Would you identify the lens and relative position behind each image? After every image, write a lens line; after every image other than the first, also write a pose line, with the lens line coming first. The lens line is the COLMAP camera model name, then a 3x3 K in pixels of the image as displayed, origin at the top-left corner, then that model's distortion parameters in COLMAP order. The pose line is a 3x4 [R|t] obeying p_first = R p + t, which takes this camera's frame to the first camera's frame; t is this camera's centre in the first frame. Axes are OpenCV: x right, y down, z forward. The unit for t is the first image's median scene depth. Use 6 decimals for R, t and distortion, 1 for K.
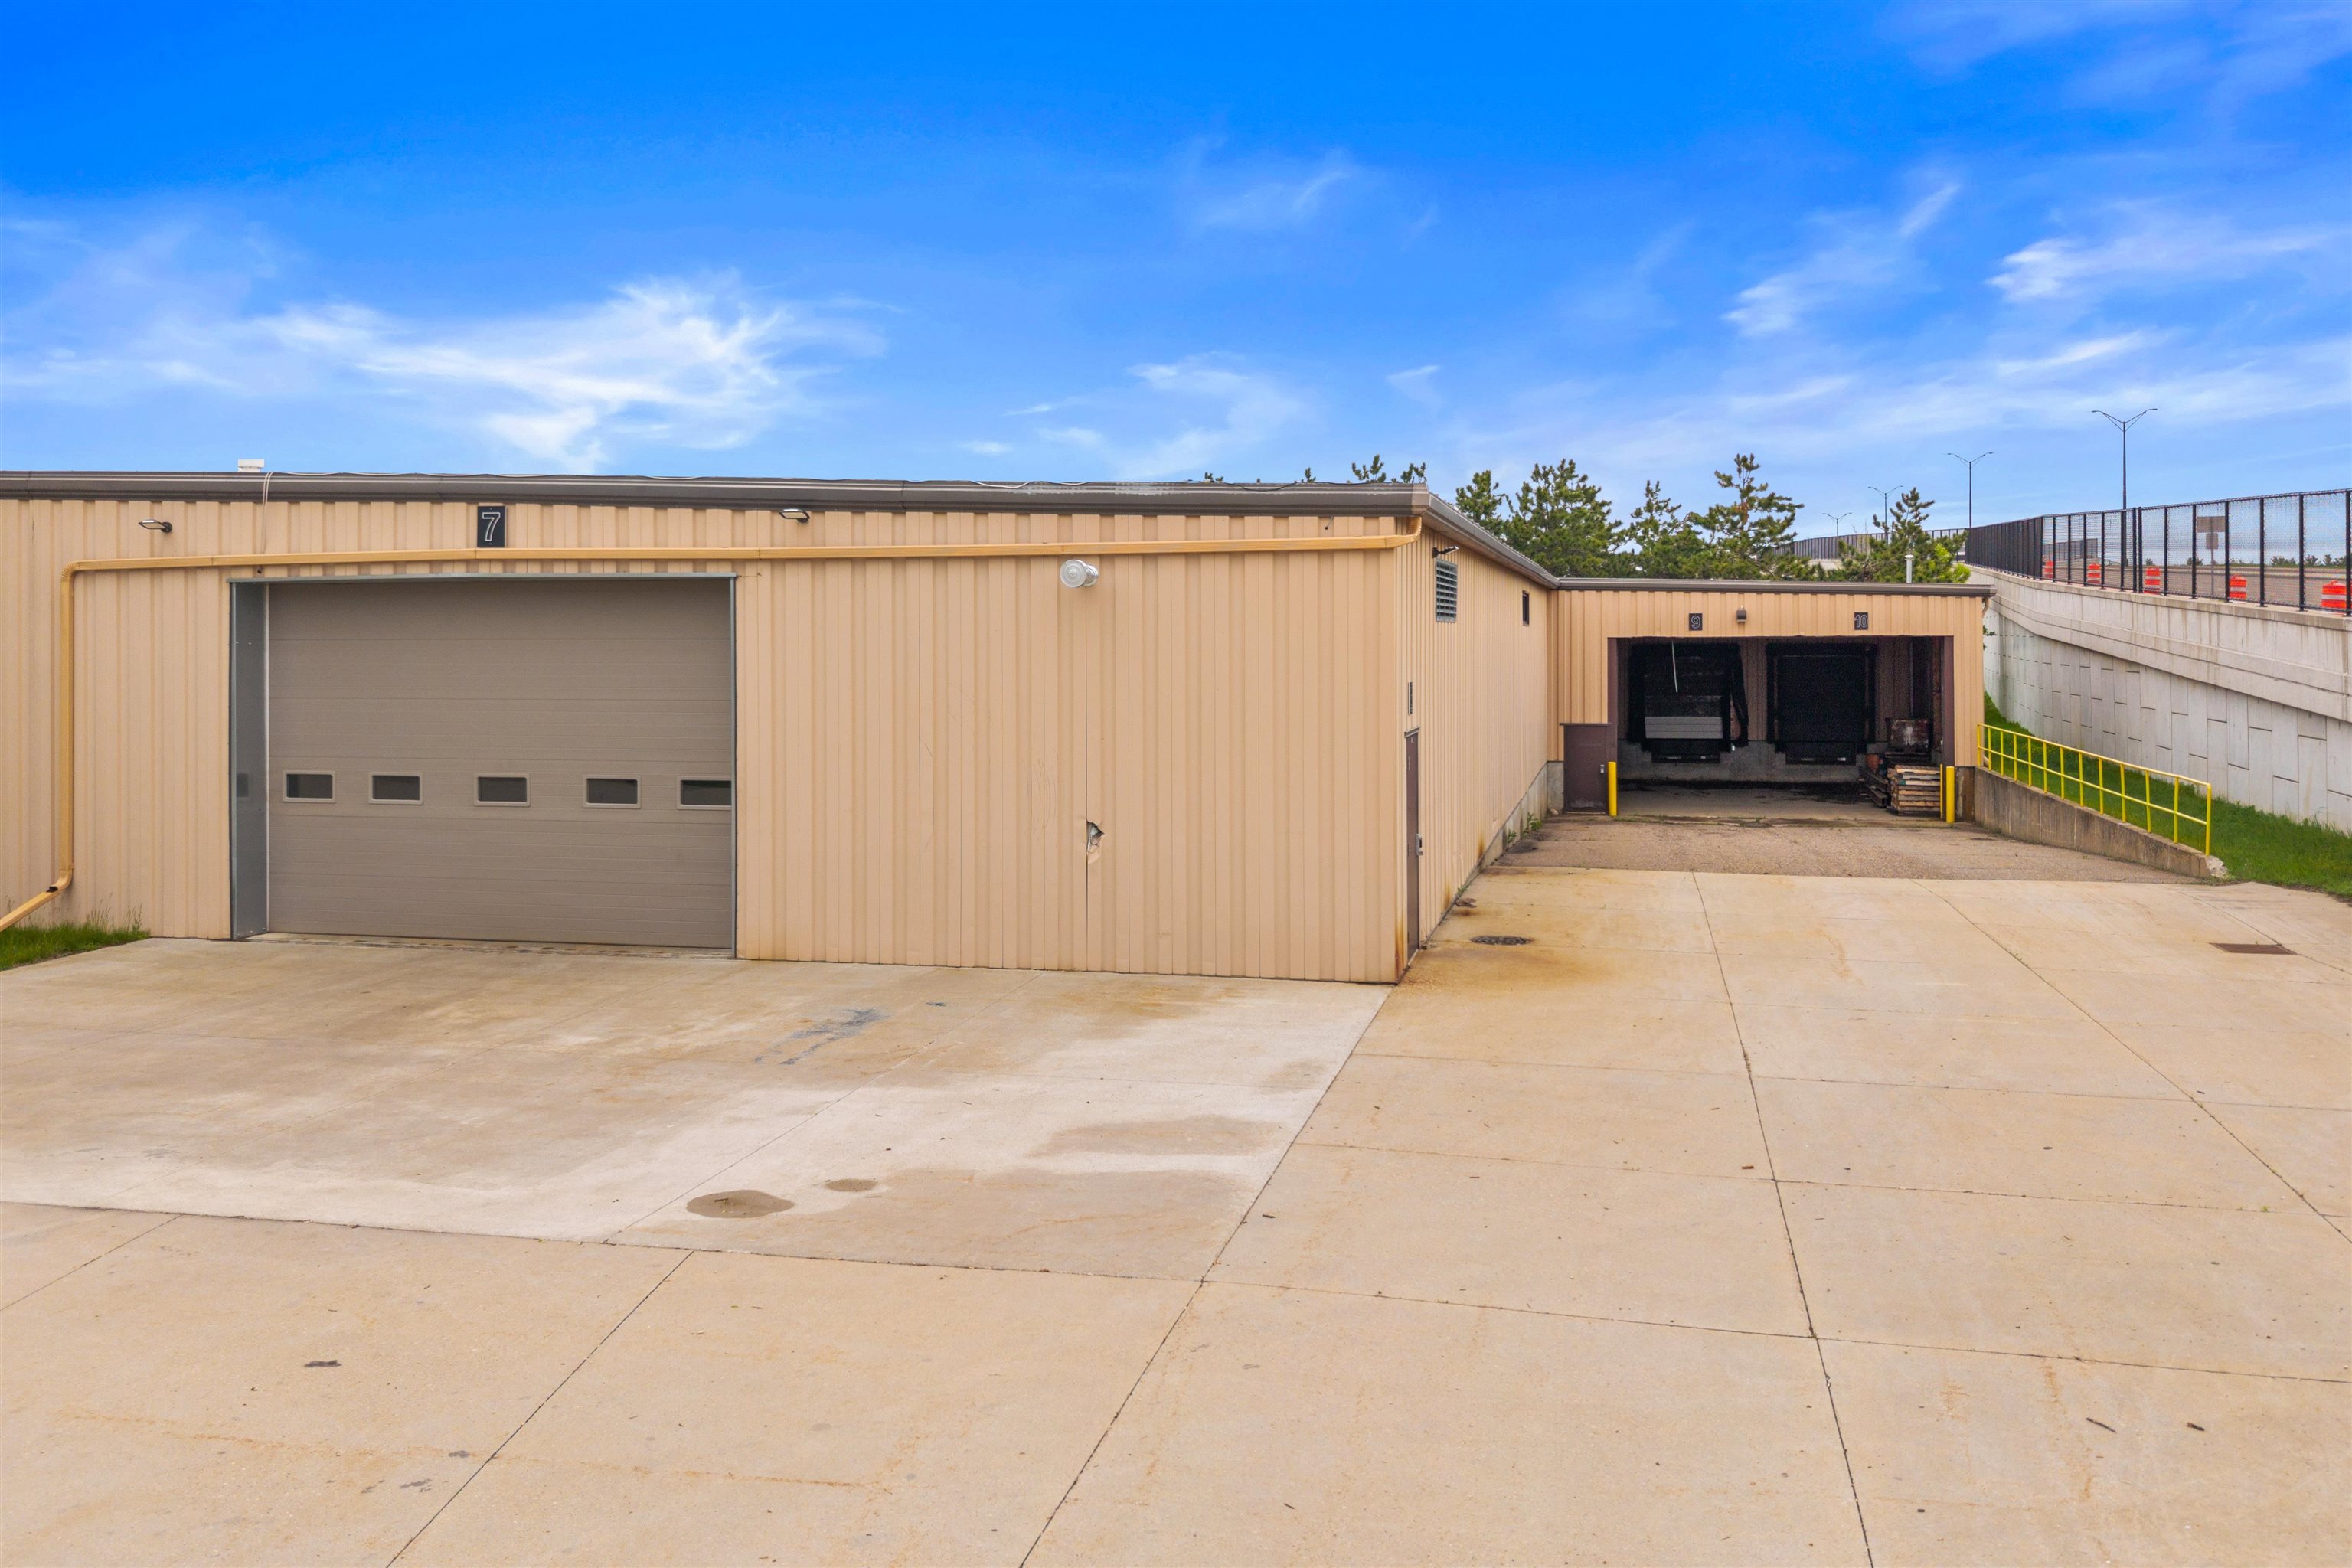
lens RADIAL K [[1909.7, 0, 1170.8], [0, 1909.7, 678.4], [0, 0, 1]] dist [0.034347, -0.002255]
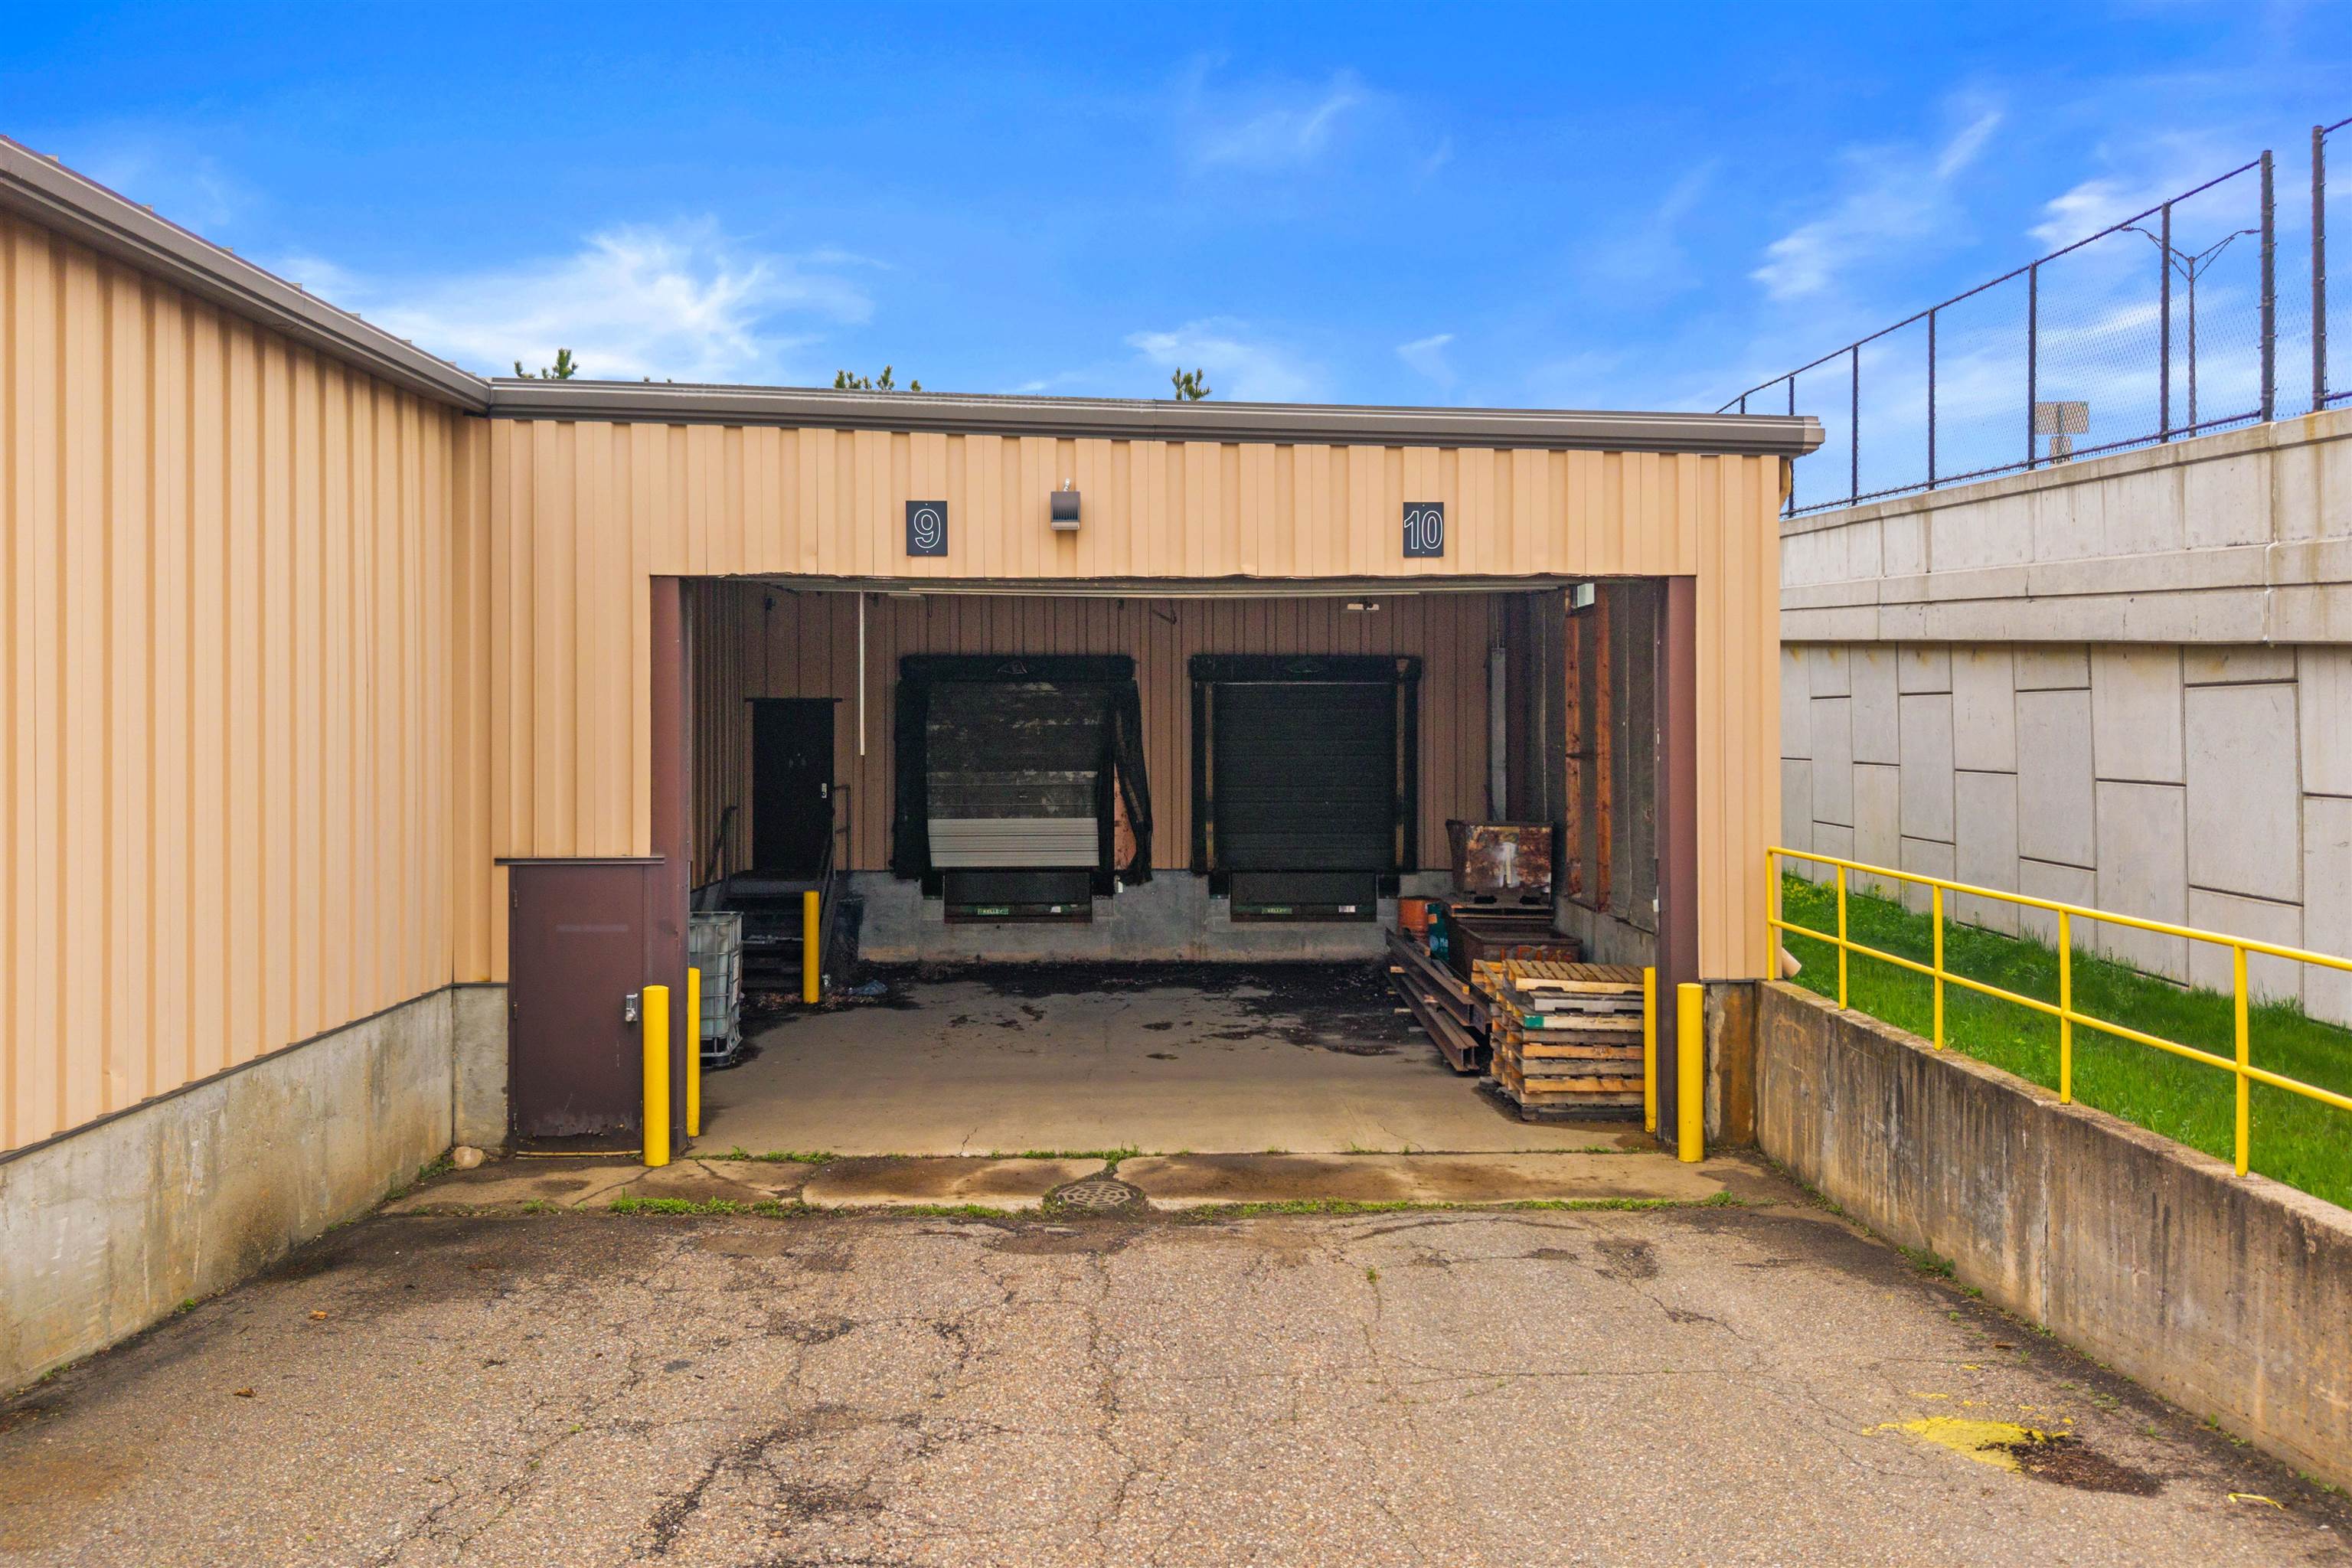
lens RADIAL K [[1892.0, 0, 1181.3], [0, 1892.0, 732.2], [0, 0, 1]] dist [0.060737, -0.086980]
pose [[0.965497, 0.001851, 0.260408, 0.230398], [0.002310, 0.999875, -0.015669, 0.008425], [-0.260404, 0.015730, 0.965372, 0.681338]]
